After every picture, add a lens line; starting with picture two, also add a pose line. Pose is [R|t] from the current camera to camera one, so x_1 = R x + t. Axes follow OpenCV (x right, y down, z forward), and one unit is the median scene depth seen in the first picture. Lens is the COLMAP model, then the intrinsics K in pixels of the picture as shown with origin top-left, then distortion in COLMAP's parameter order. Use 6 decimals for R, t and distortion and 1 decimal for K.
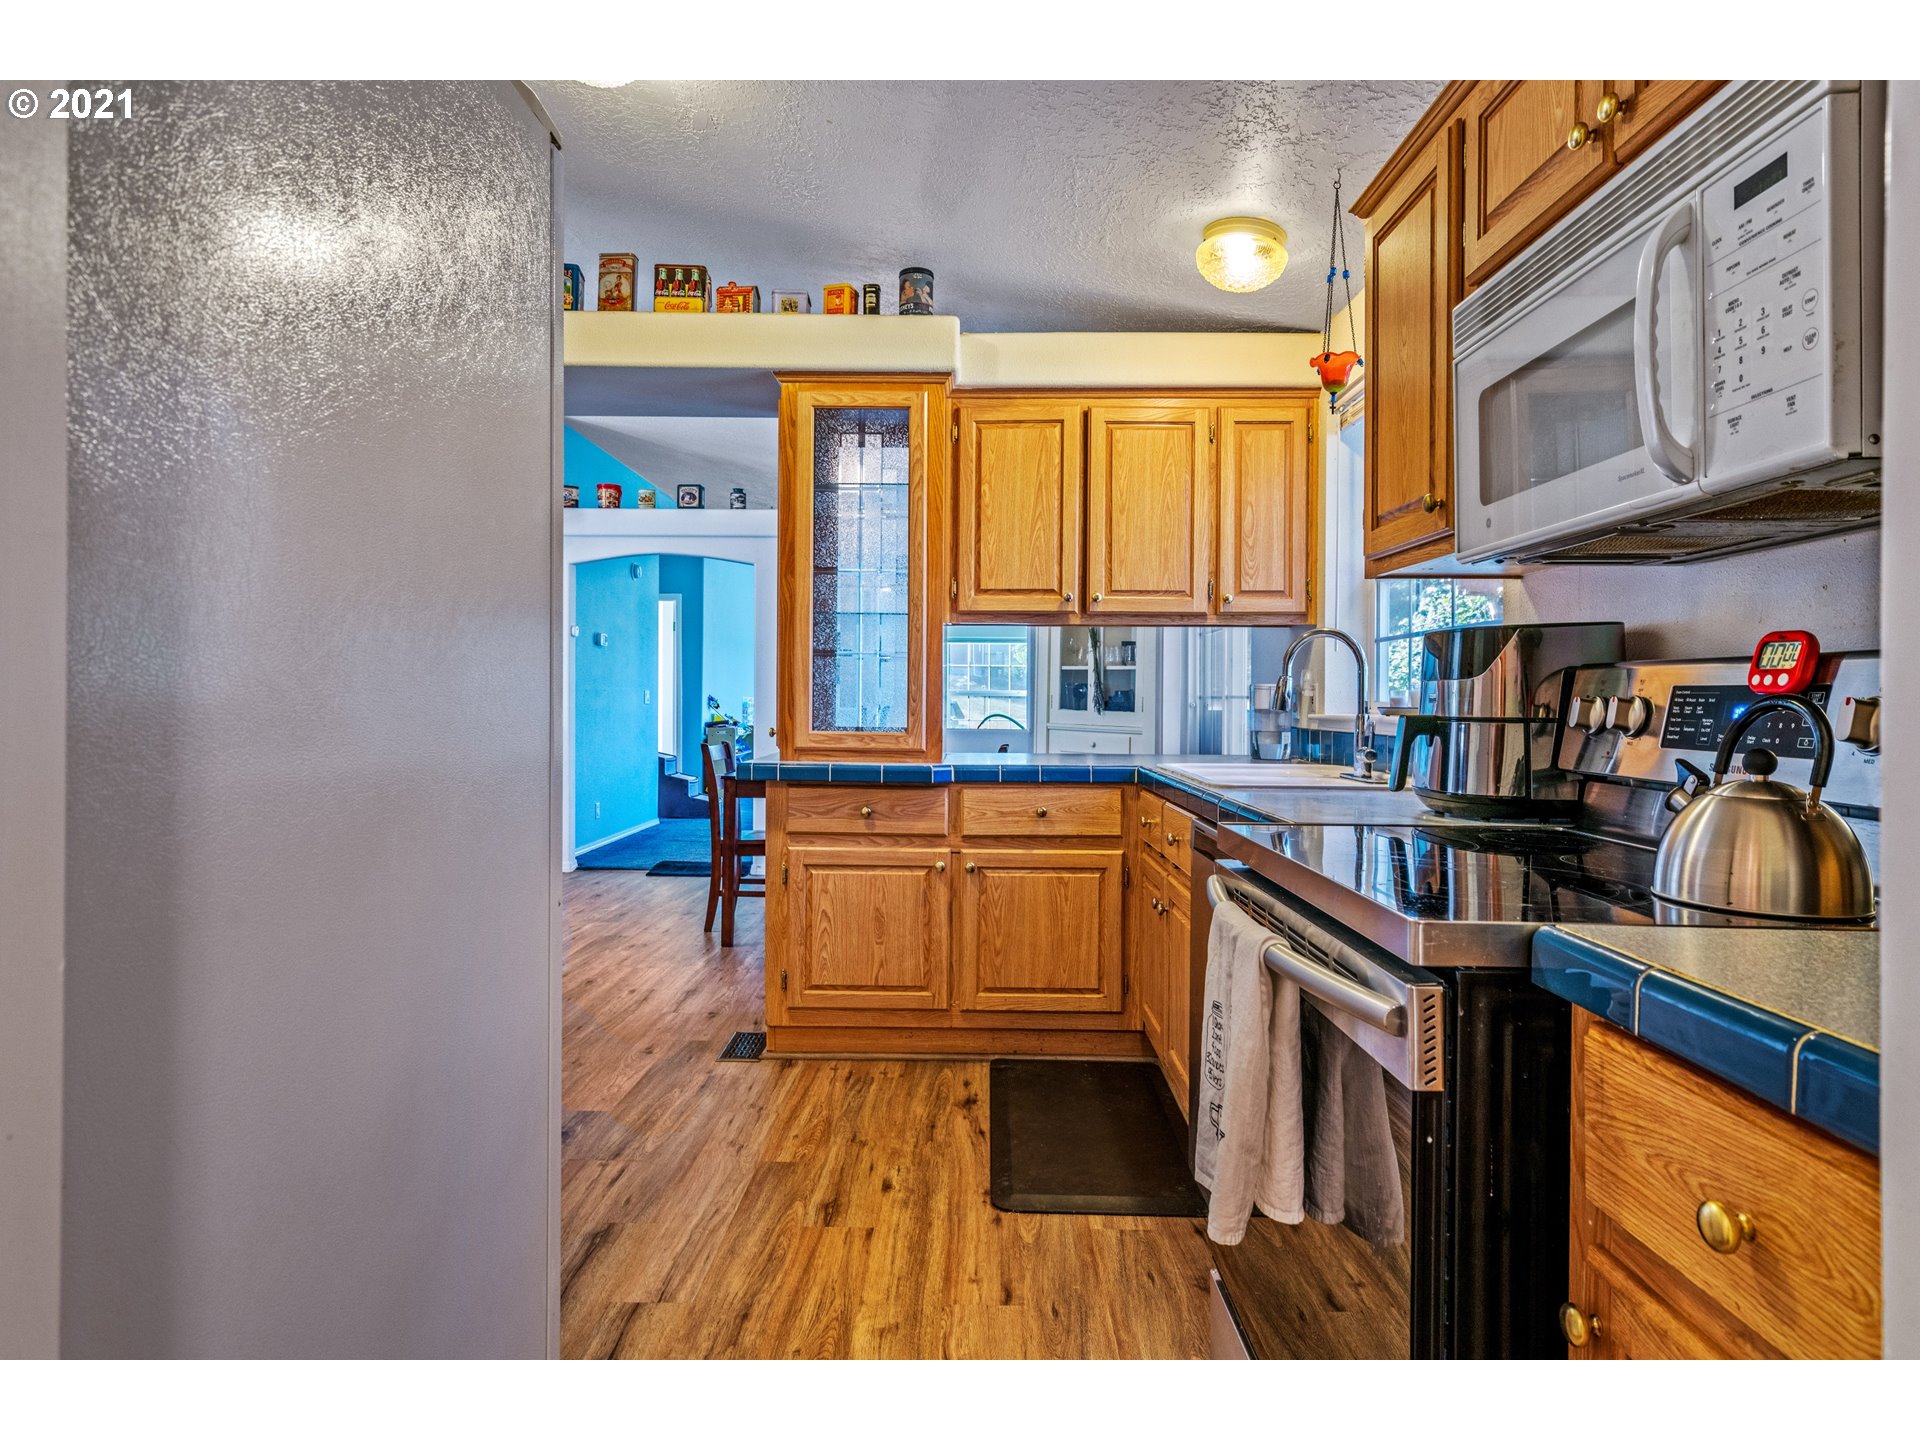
lens RADIAL K [[1112.3, 0, 958.1], [0, 1112.3, 705.0], [0, 0, 1]] dist [-0.004779, 0.003103]
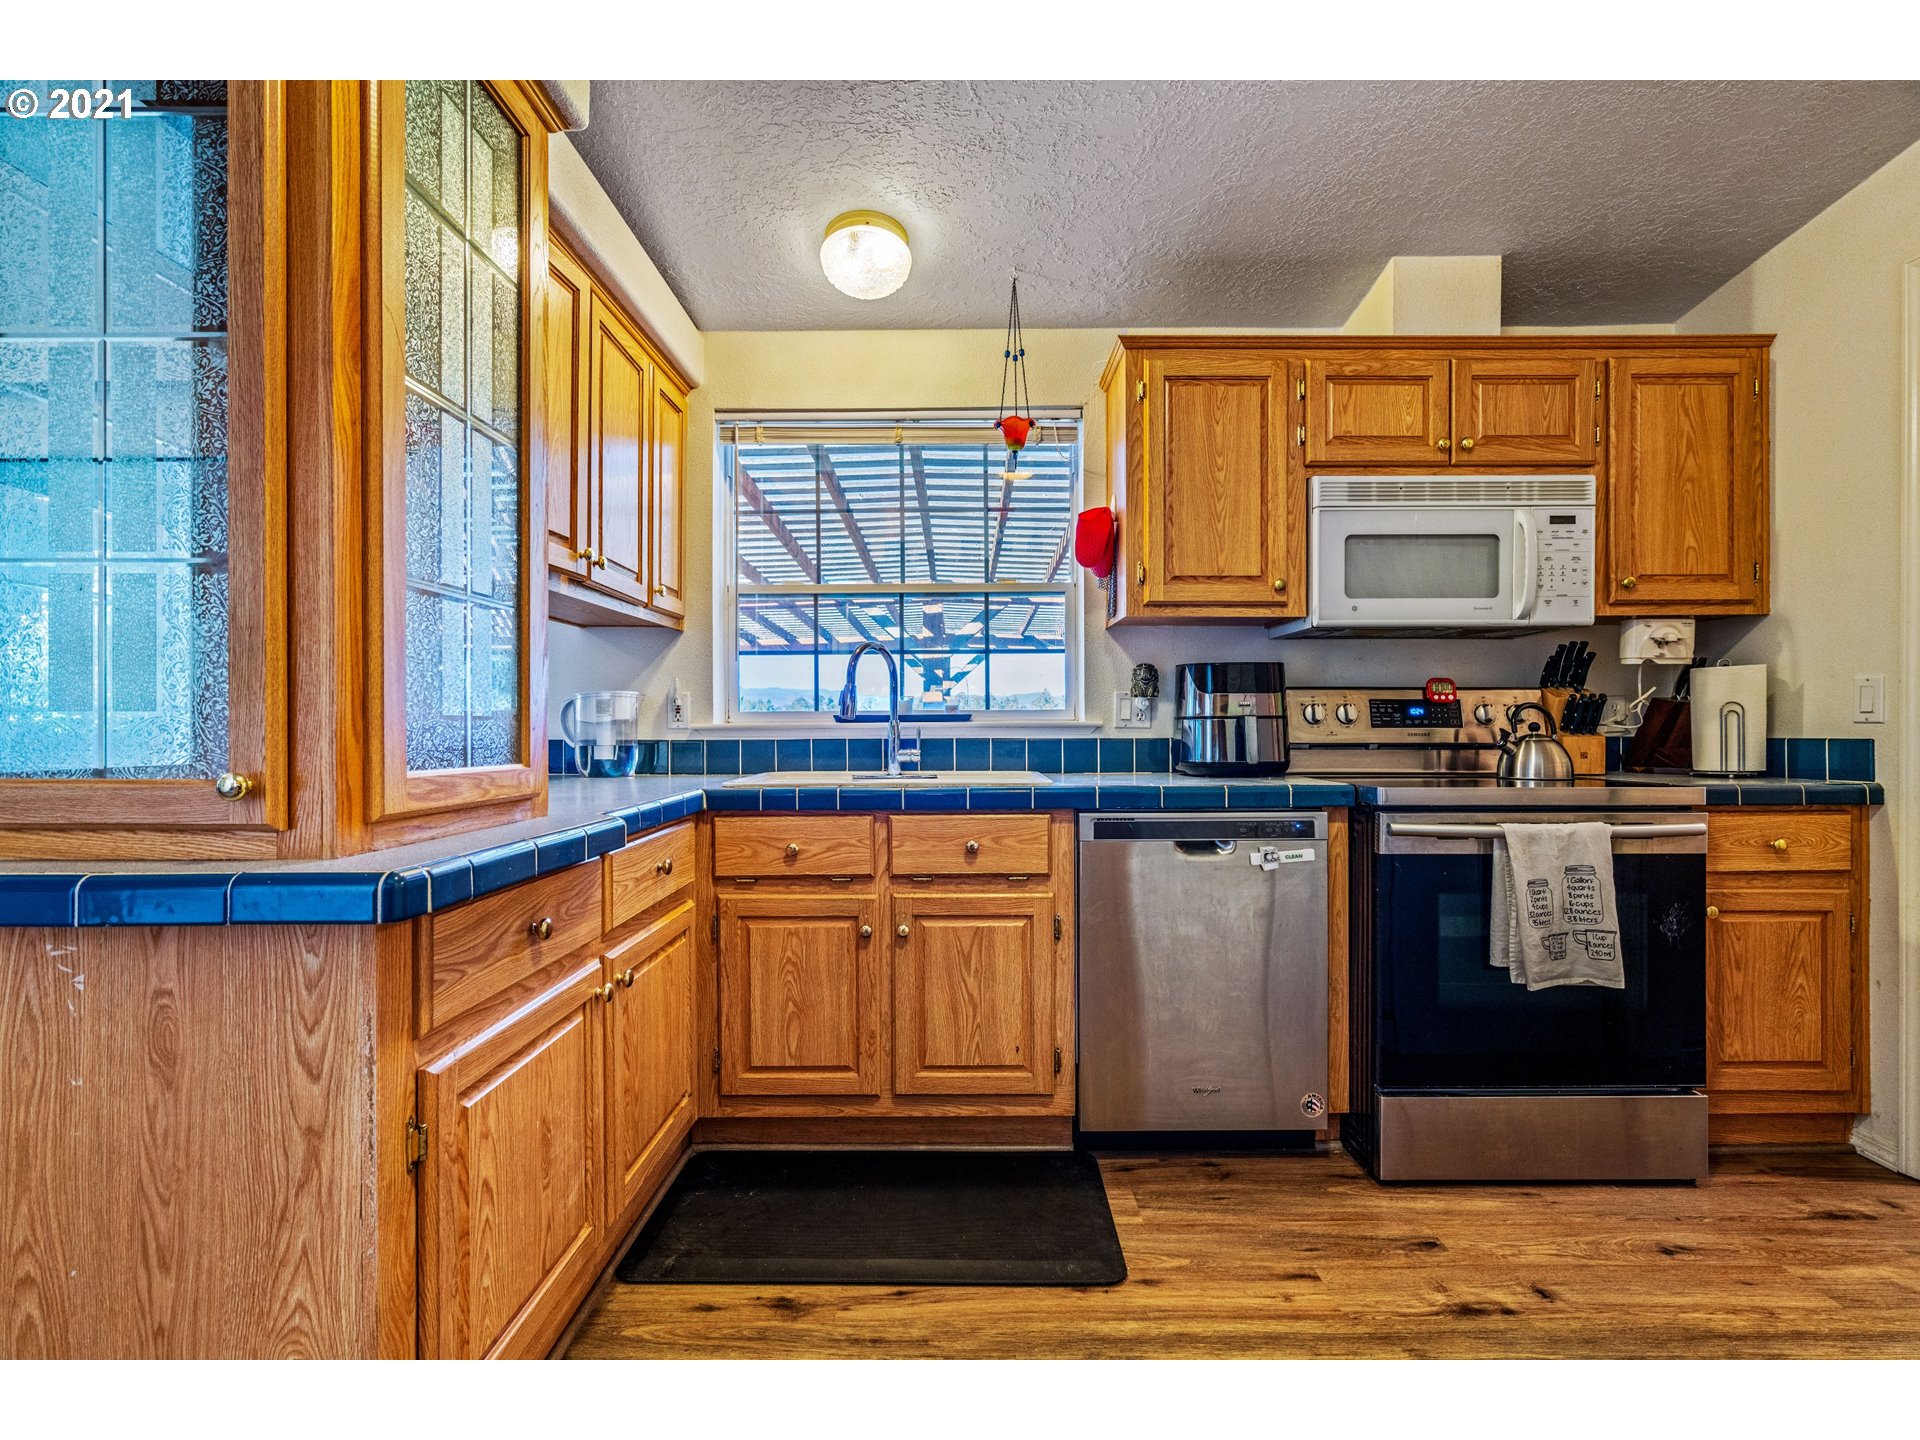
lens RADIAL K [[877.1, 0, 949.7], [0, 877.1, 730.5], [0, 0, 1]] dist [0.000917, 0.000634]
pose [[-0.025653, -0.014147, 0.999571, -0.680643], [0.007854, 0.999866, 0.014353, 0.008563], [-0.999640, 0.008219, -0.025539, 1.210317]]
